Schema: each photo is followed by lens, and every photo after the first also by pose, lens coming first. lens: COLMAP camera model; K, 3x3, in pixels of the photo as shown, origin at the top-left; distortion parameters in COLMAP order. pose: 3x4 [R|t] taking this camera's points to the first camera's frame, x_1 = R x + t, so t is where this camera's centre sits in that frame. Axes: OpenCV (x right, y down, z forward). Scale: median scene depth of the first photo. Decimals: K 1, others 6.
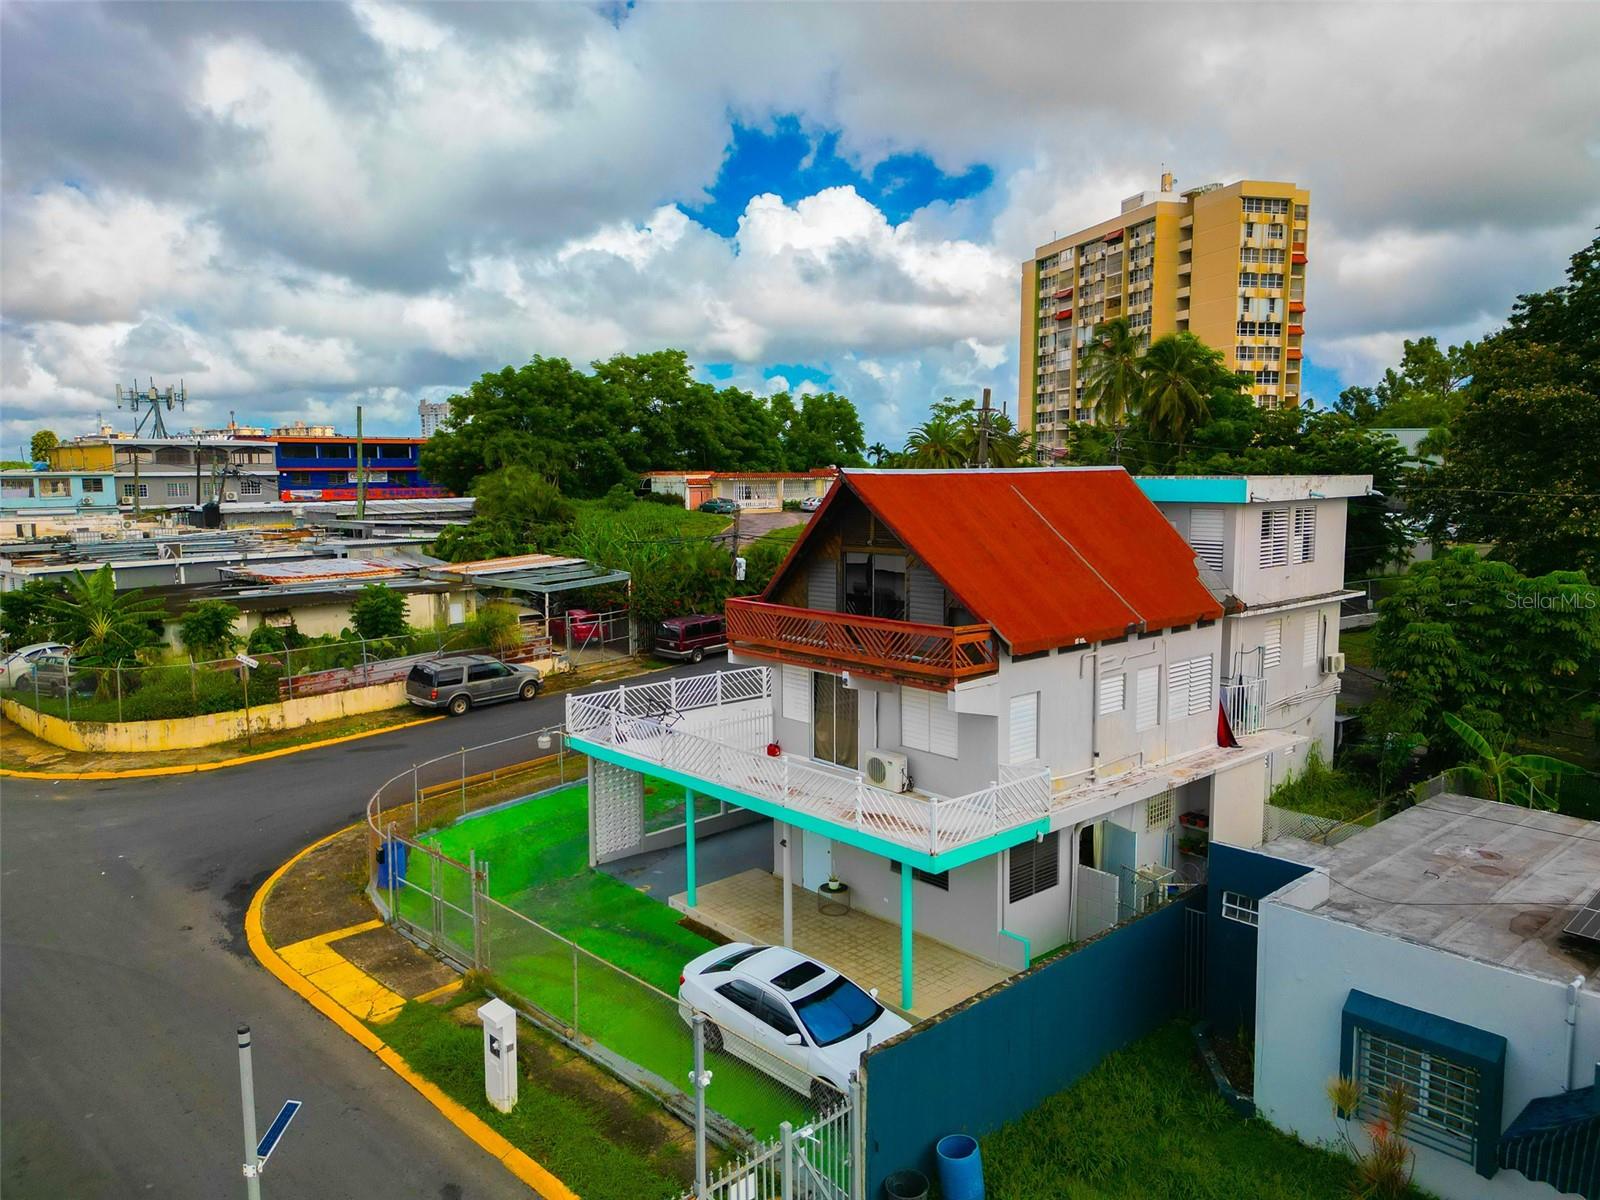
lens RADIAL K [[1123.4, 0, 800.0], [0, 1123.4, 600.0], [0, 0, 1]] dist [0.076800, -0.101278]
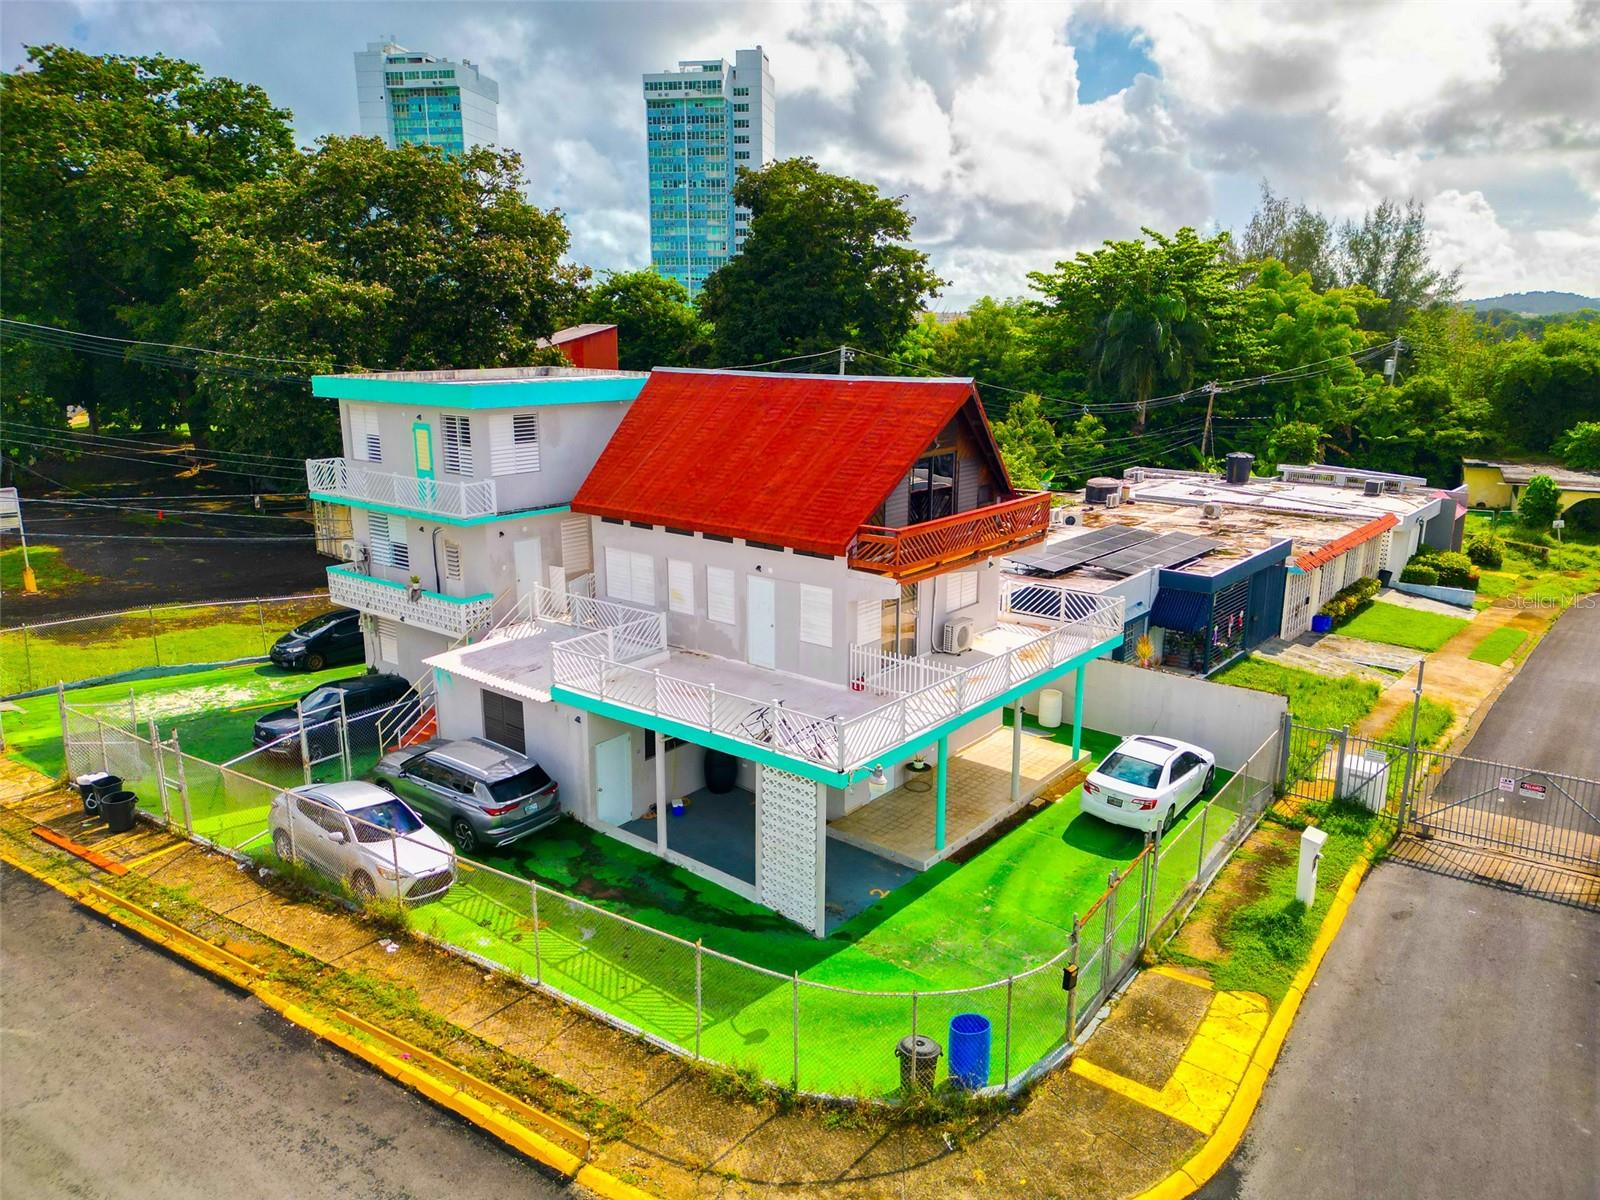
lens RADIAL K [[1123.4, 0, 800.0], [0, 1123.4, 600.0], [0, 0, 1]] dist [0.076800, -0.101278]
pose [[-0.153687, -0.229978, 0.960984, -0.234258], [0.120052, 0.960988, 0.249179, -0.046199], [-0.980800, 0.153664, -0.120082, 0.296838]]
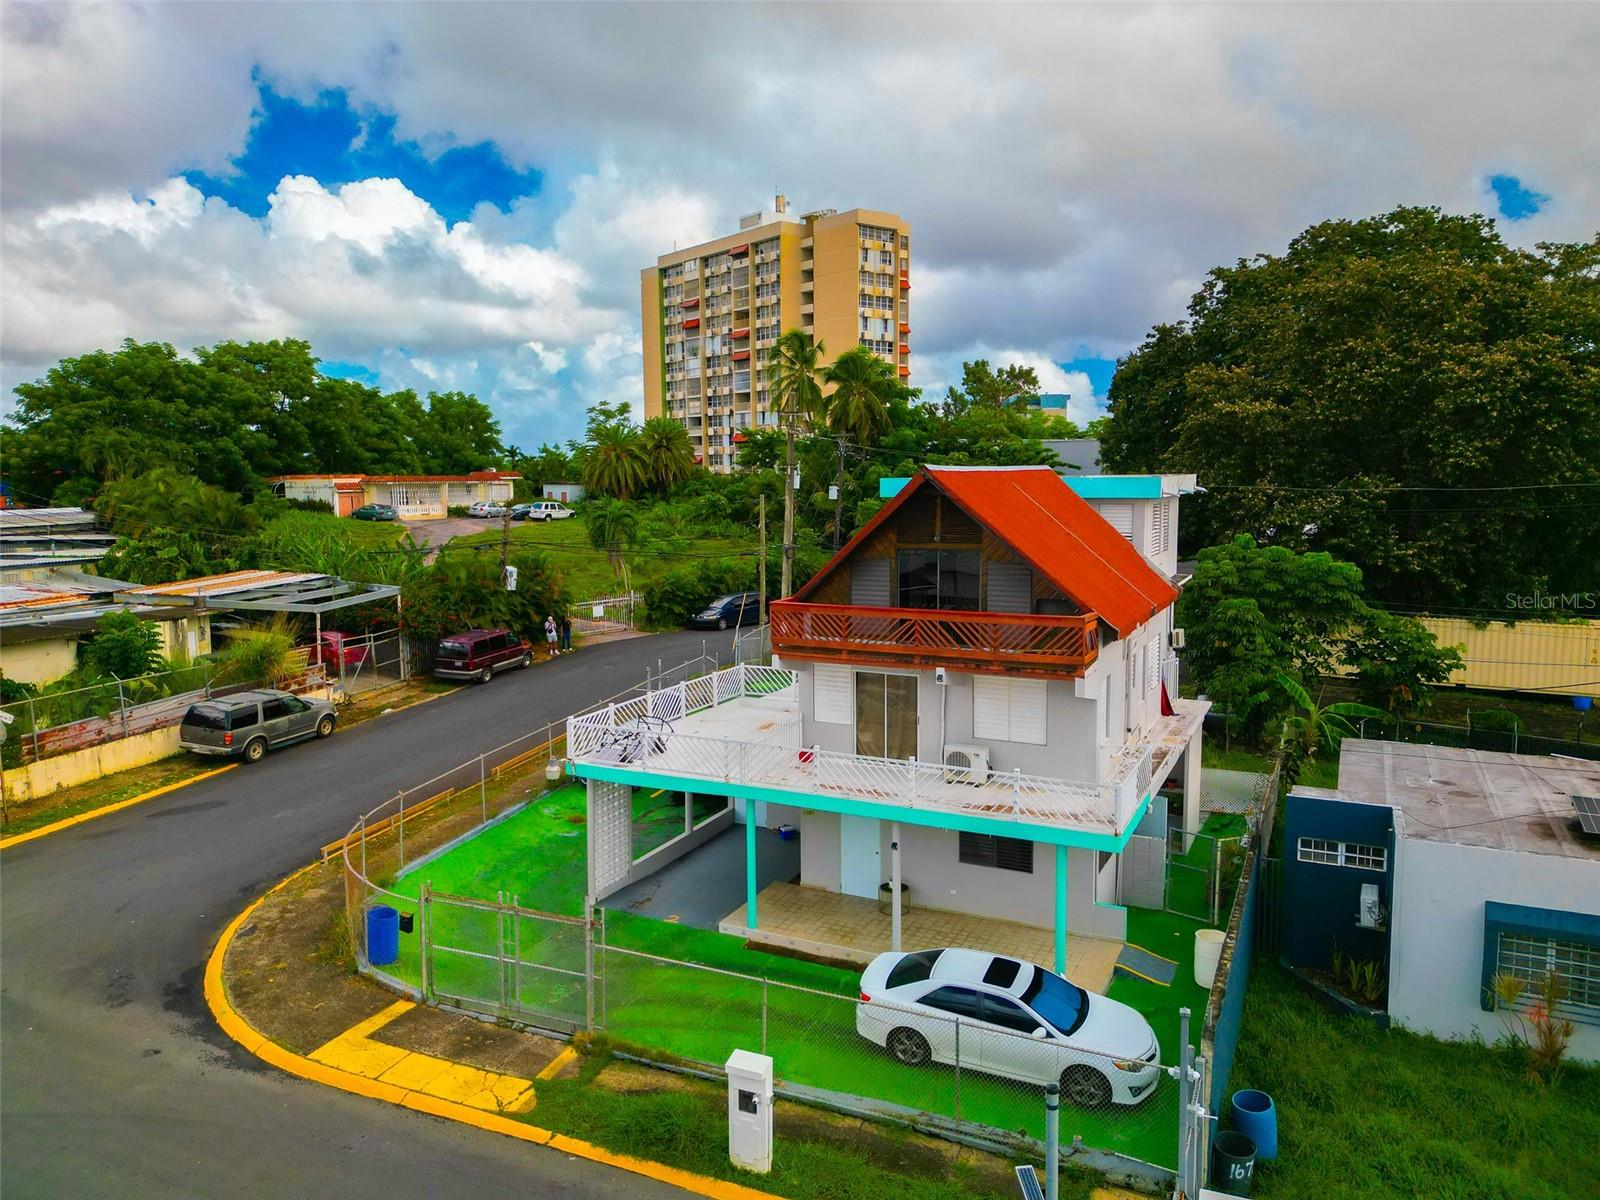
lens RADIAL K [[1122.7, 0, 800.0], [0, 1122.7, 600.0], [0, 0, 1]] dist [0.083689, -0.101996]
pose [[0.928193, -0.043340, 0.369566, -0.097990], [0.045315, 0.998967, 0.003338, -0.001259], [-0.369329, 0.013648, 0.929199, 0.025020]]
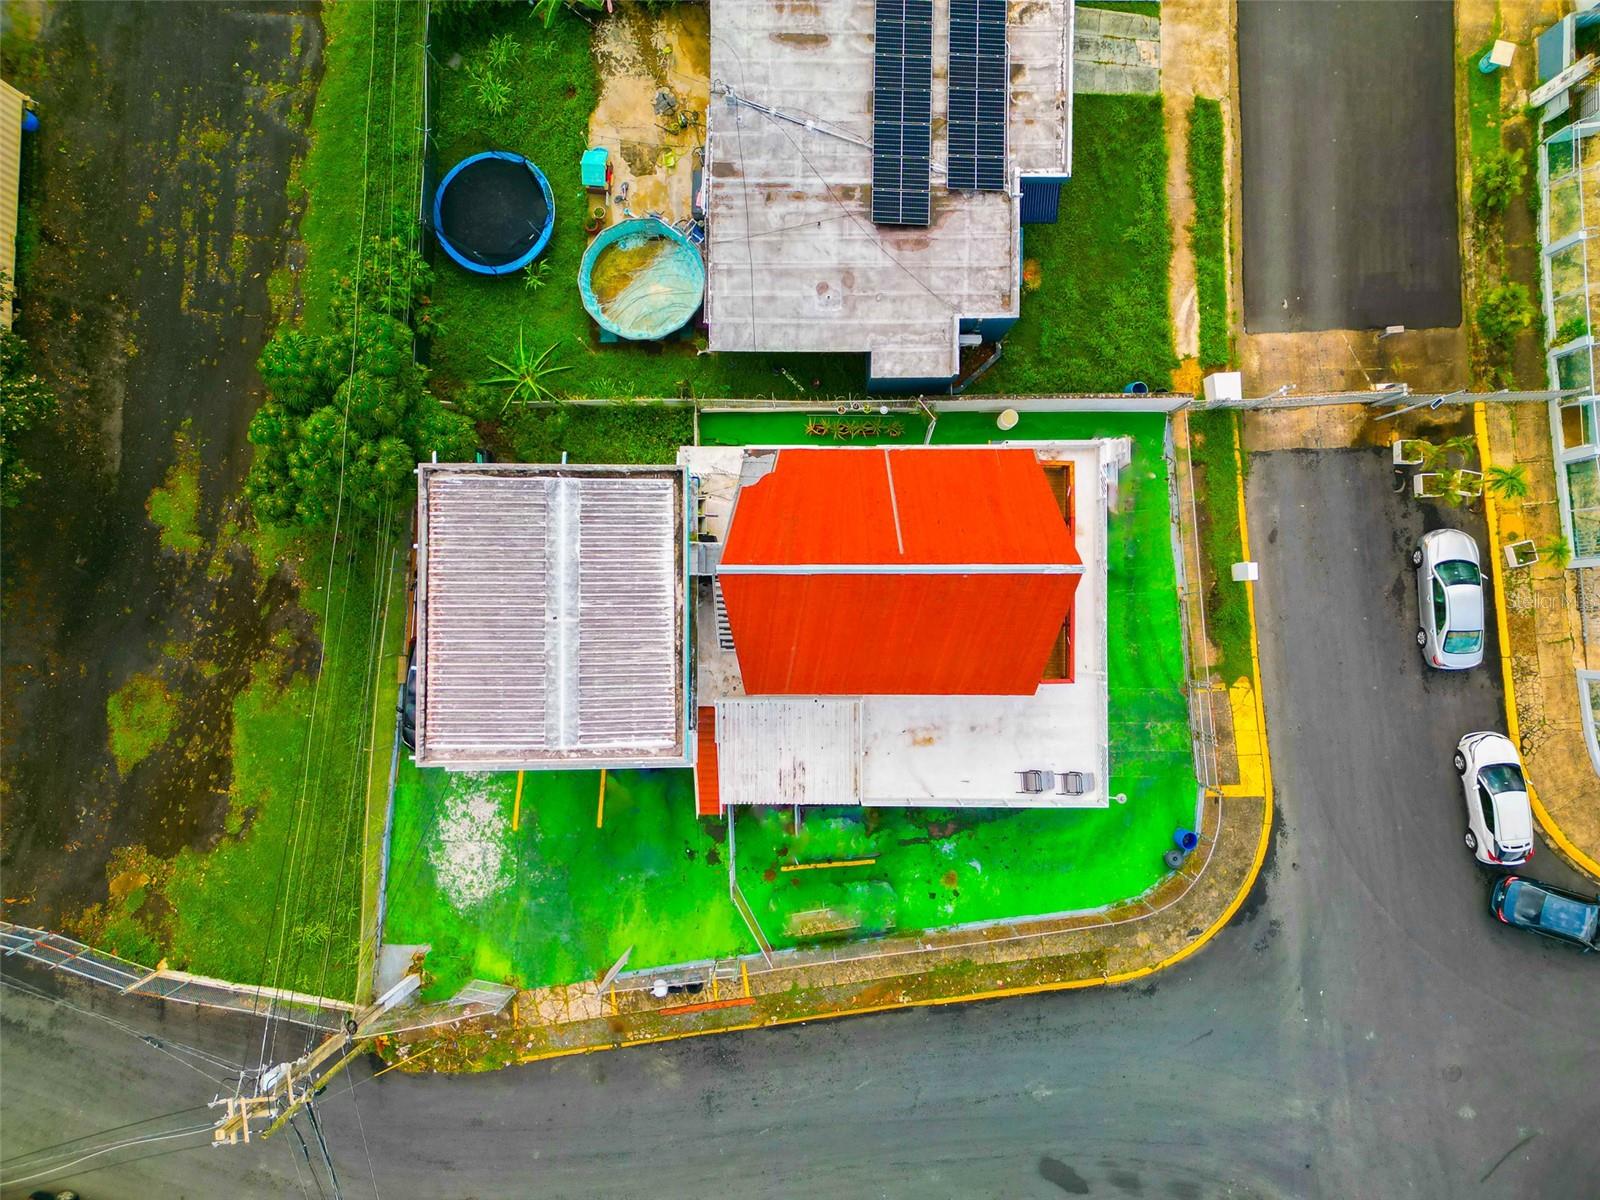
lens RADIAL K [[1123.4, 0, 800.0], [0, 1123.4, 600.0], [0, 0, 1]] dist [0.076800, -0.101278]
pose [[-0.743652, -0.668301, 0.018845, 0.053856], [0.090830, -0.073064, 0.993183, -0.337666], [-0.662368, 0.740294, 0.115036, 0.244945]]
